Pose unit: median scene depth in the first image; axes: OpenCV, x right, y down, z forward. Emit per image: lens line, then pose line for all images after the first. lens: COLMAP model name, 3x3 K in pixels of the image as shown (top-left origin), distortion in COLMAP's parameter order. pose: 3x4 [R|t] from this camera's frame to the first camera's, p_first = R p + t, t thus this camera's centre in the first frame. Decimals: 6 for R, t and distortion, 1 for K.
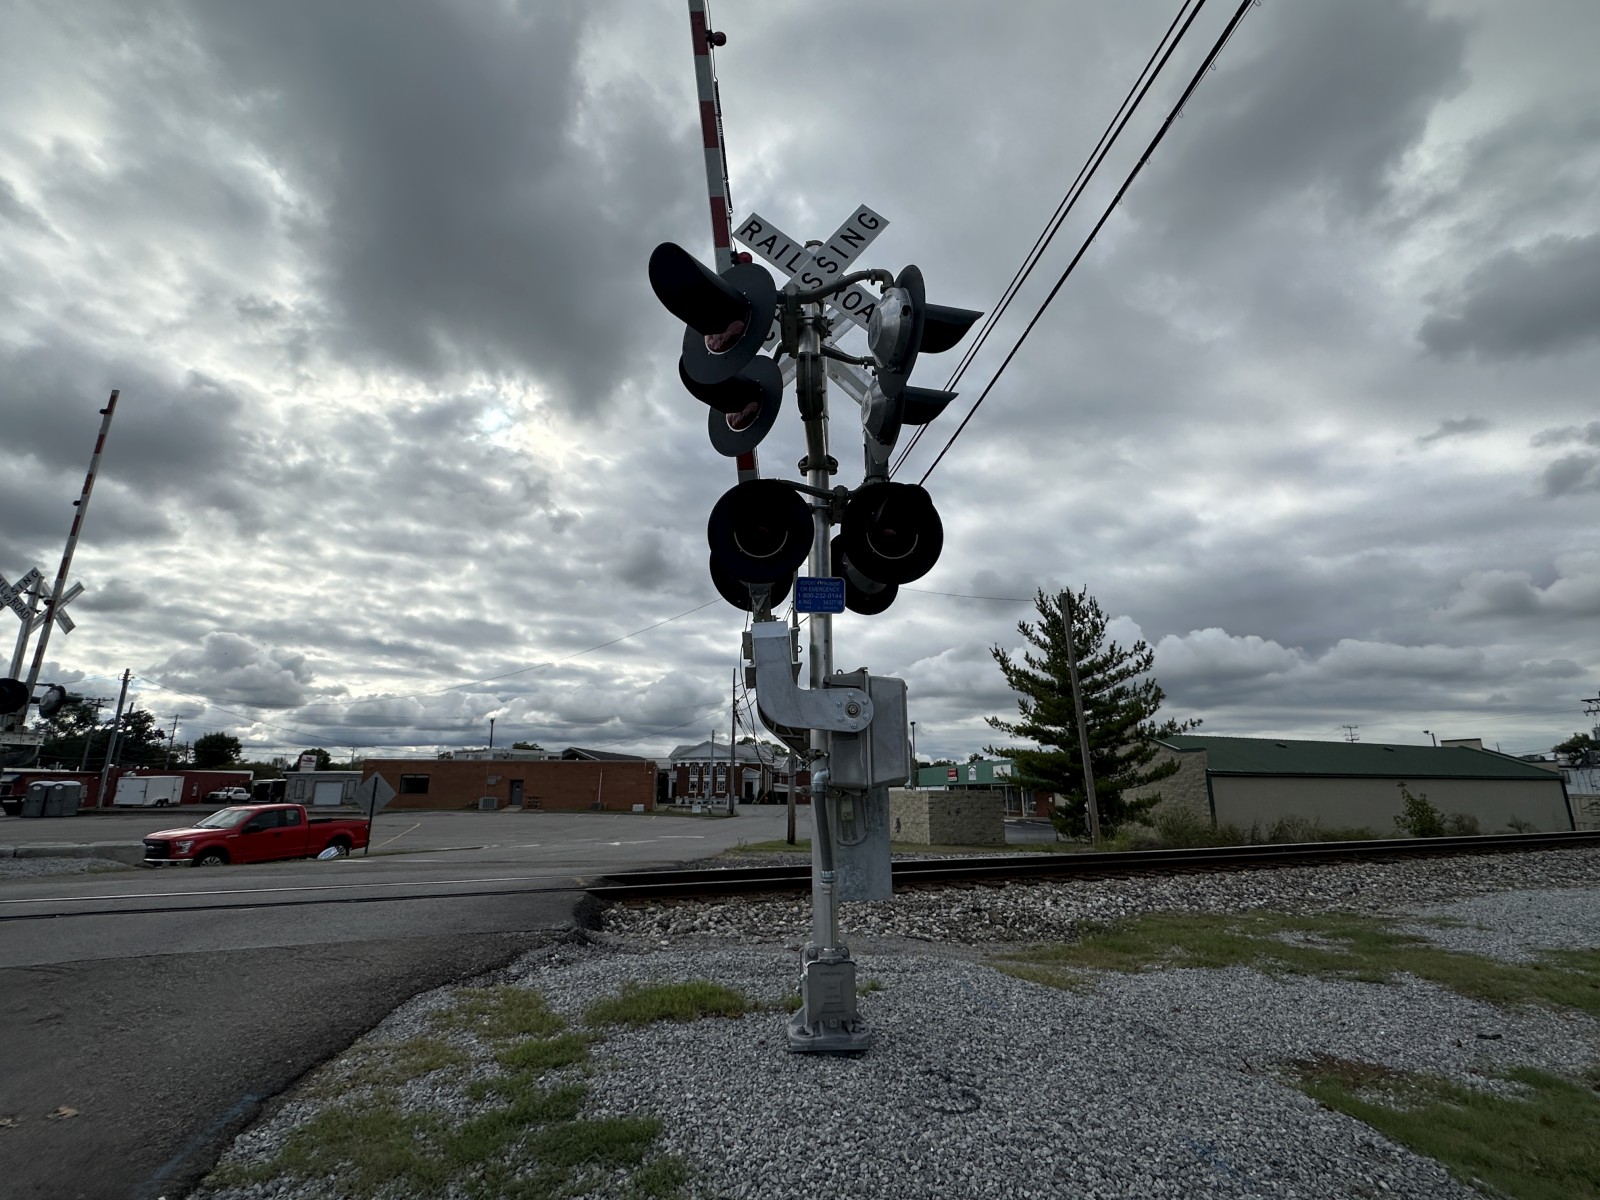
lens RADIAL K [[740.2, 0, 802.0], [0, 740.2, 600.6], [0, 0, 1]] dist [-0.004610, 0.001566]
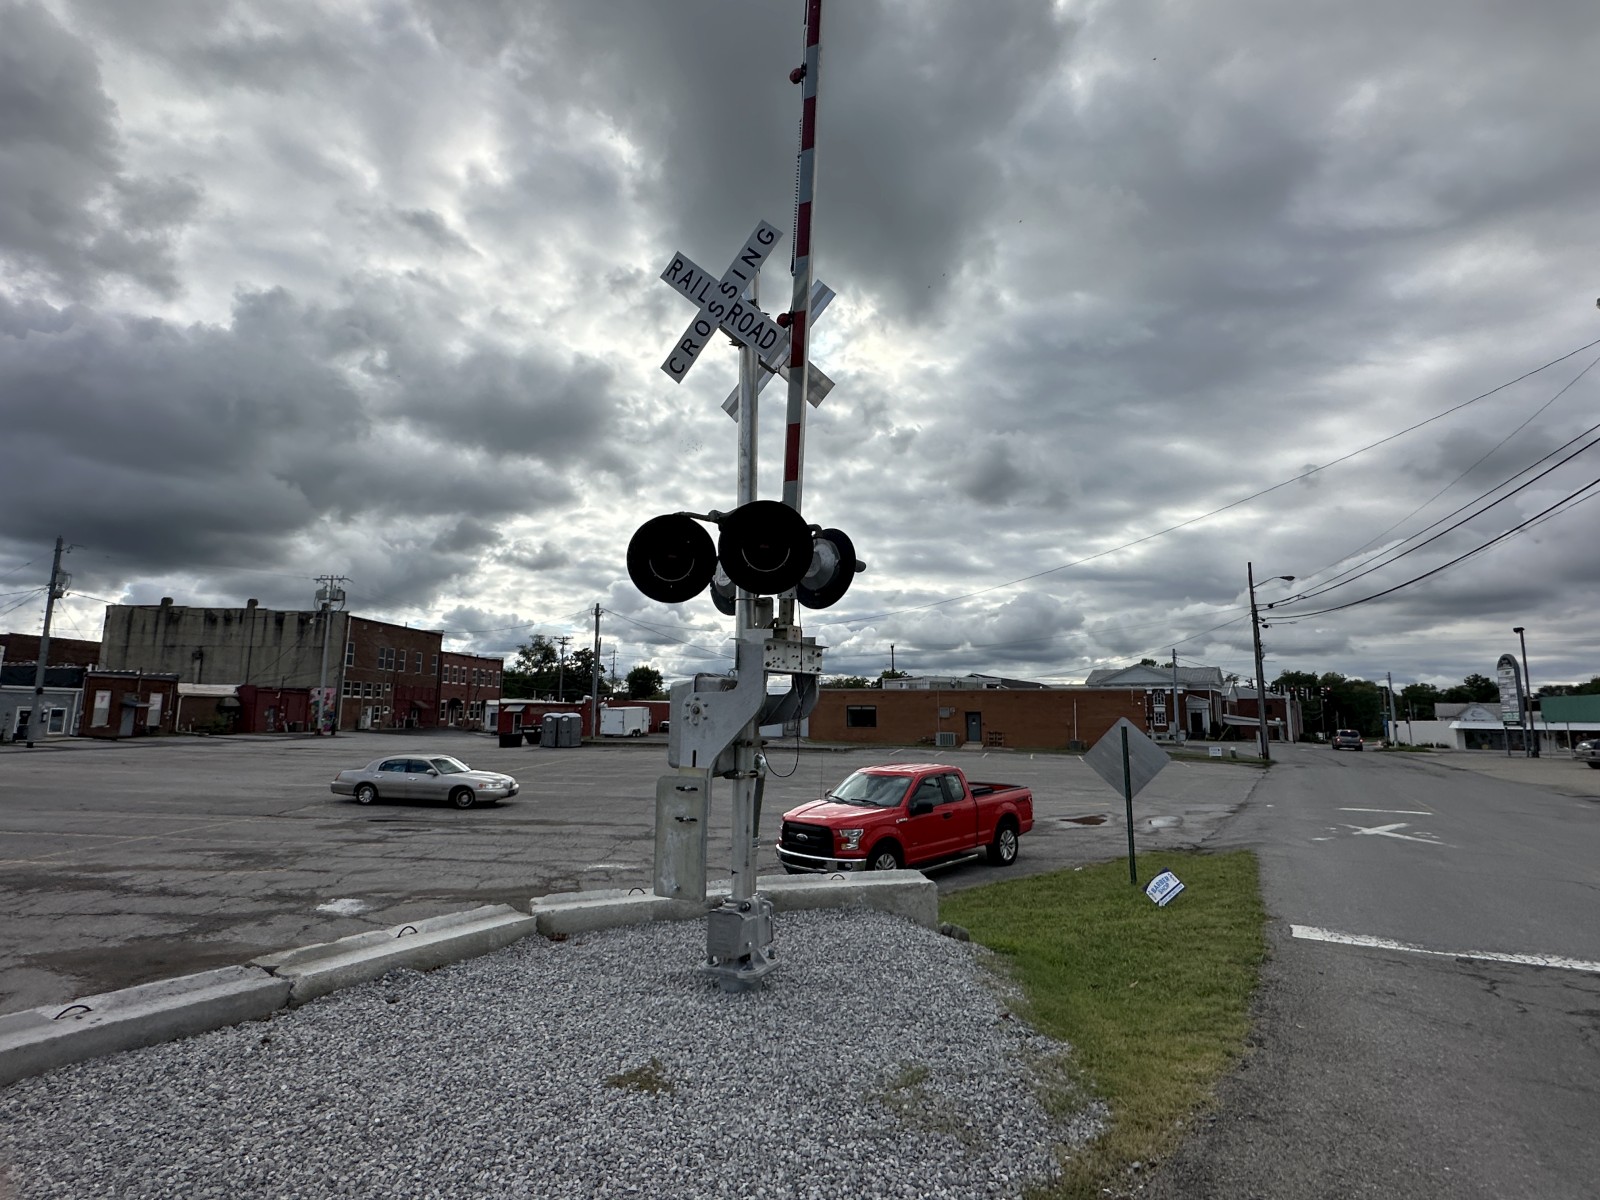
lens RADIAL K [[804.3, 0, 809.0], [0, 804.3, 582.4], [0, 0, 1]] dist [-0.002156, -0.001404]
pose [[0.902343, -0.063681, -0.426289, -0.556804], [0.098670, 0.993281, 0.060478, 0.079399], [0.419574, -0.096634, 0.902563, 0.397180]]
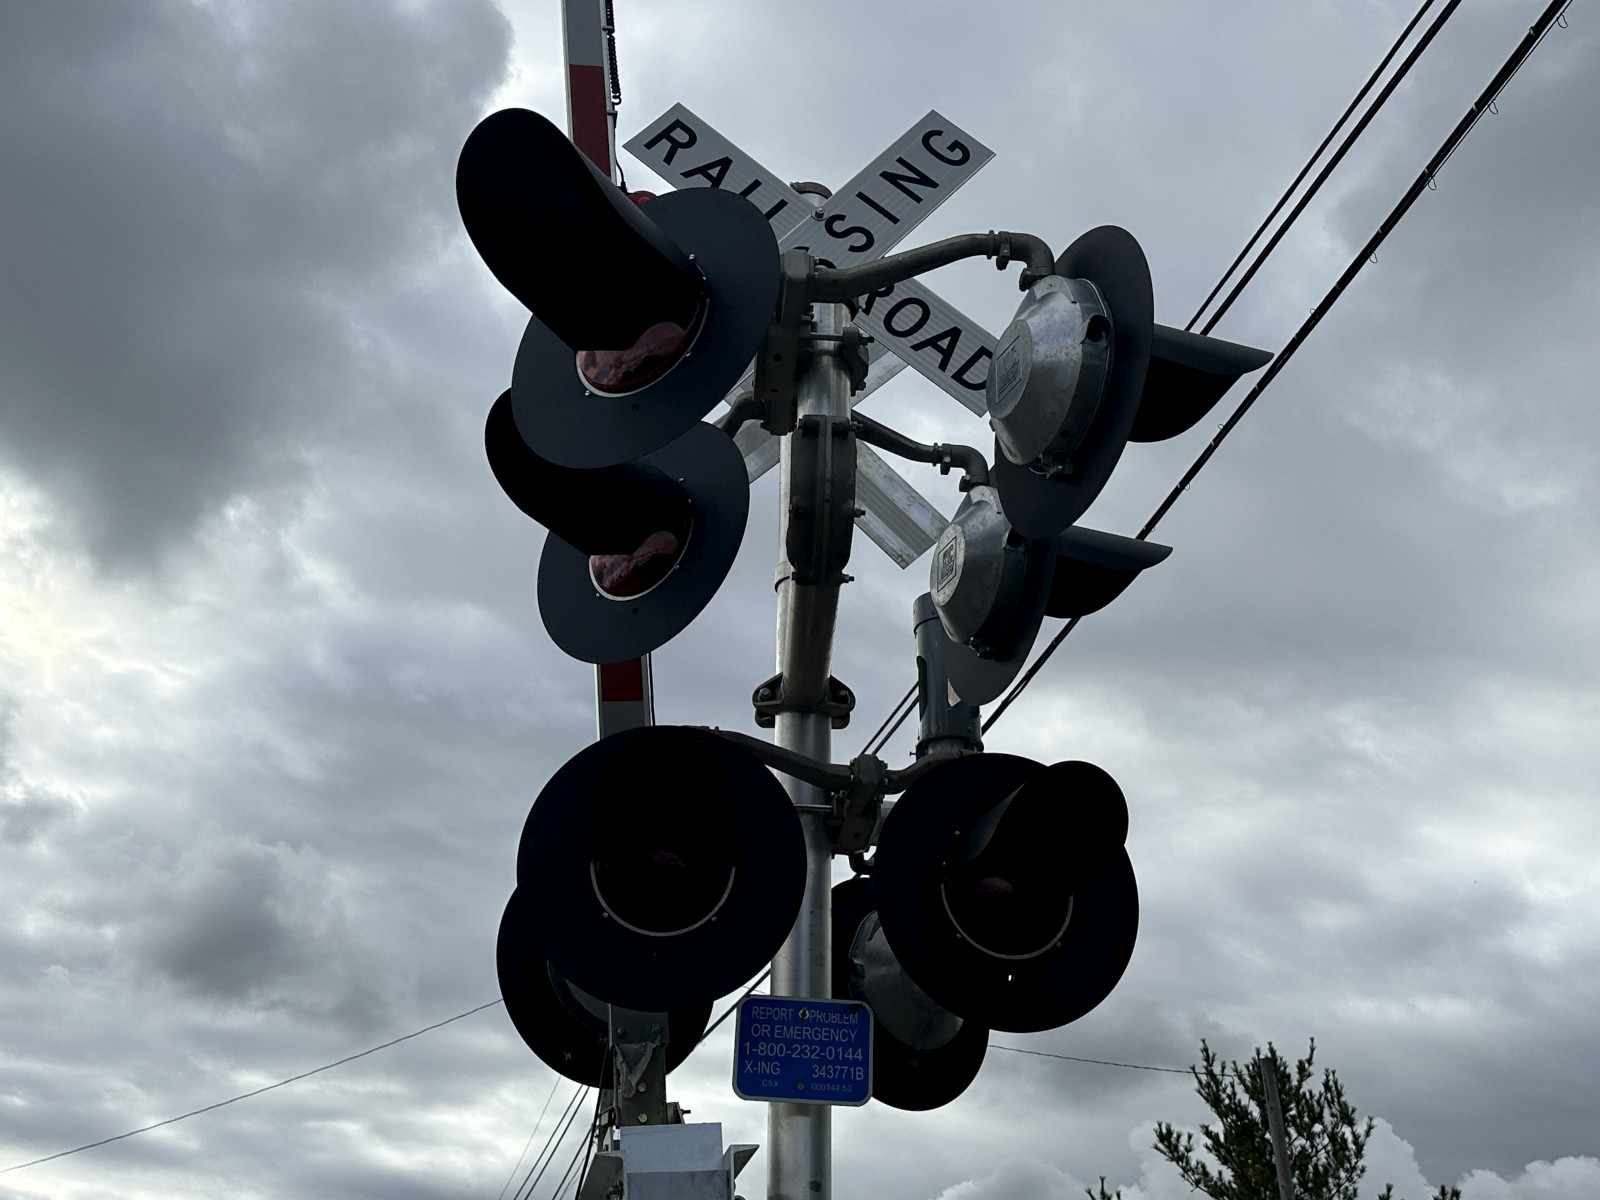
lens RADIAL K [[1717.4, 0, 795.3], [0, 1717.4, 599.2], [0, 0, 1]] dist [0.176440, -0.391274]
pose [[0.993631, 0.069574, 0.088634, -0.017769], [-0.045321, 0.966944, -0.250930, -0.001760], [-0.103162, 0.245315, 0.963939, 0.028670]]
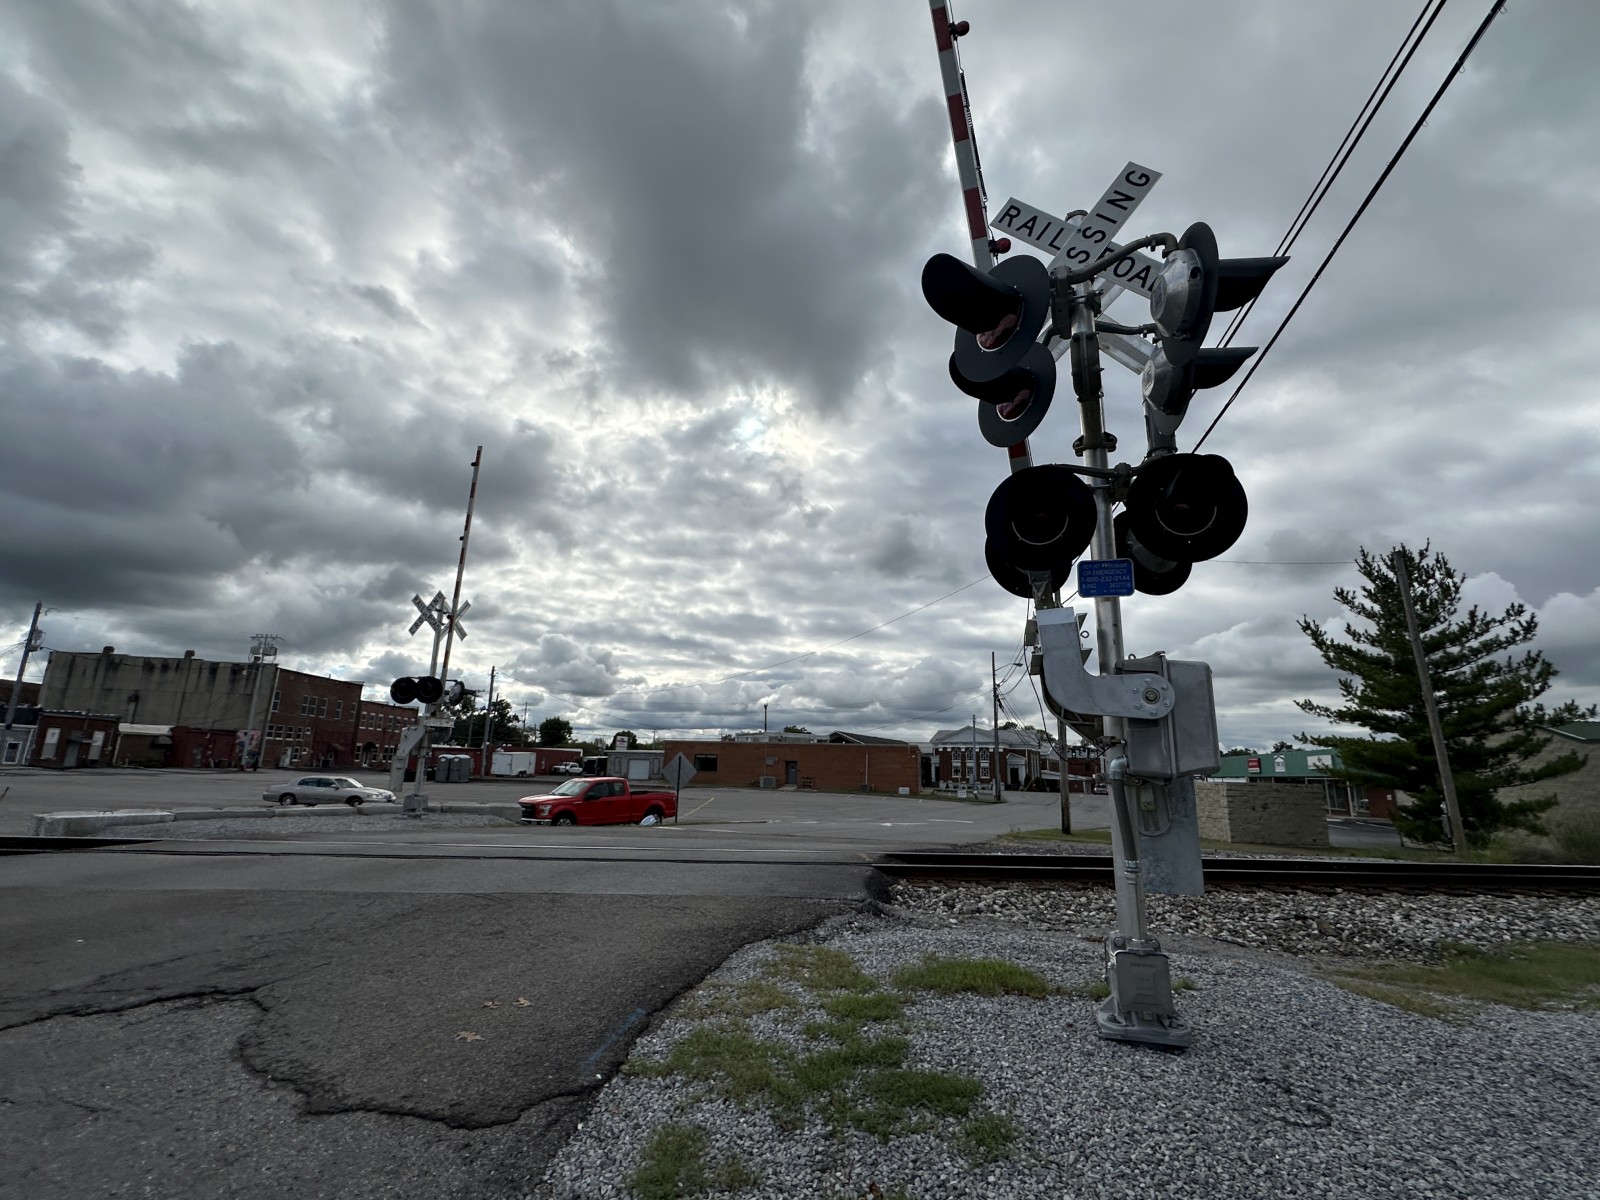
lens RADIAL K [[740.2, 0, 802.0], [0, 740.2, 600.6], [0, 0, 1]] dist [-0.004610, 0.001566]
pose [[0.942088, -0.050964, -0.331472, -0.007578], [0.057661, 0.998282, 0.010393, -0.002705], [0.330373, -0.028904, 0.943408, -0.012121]]
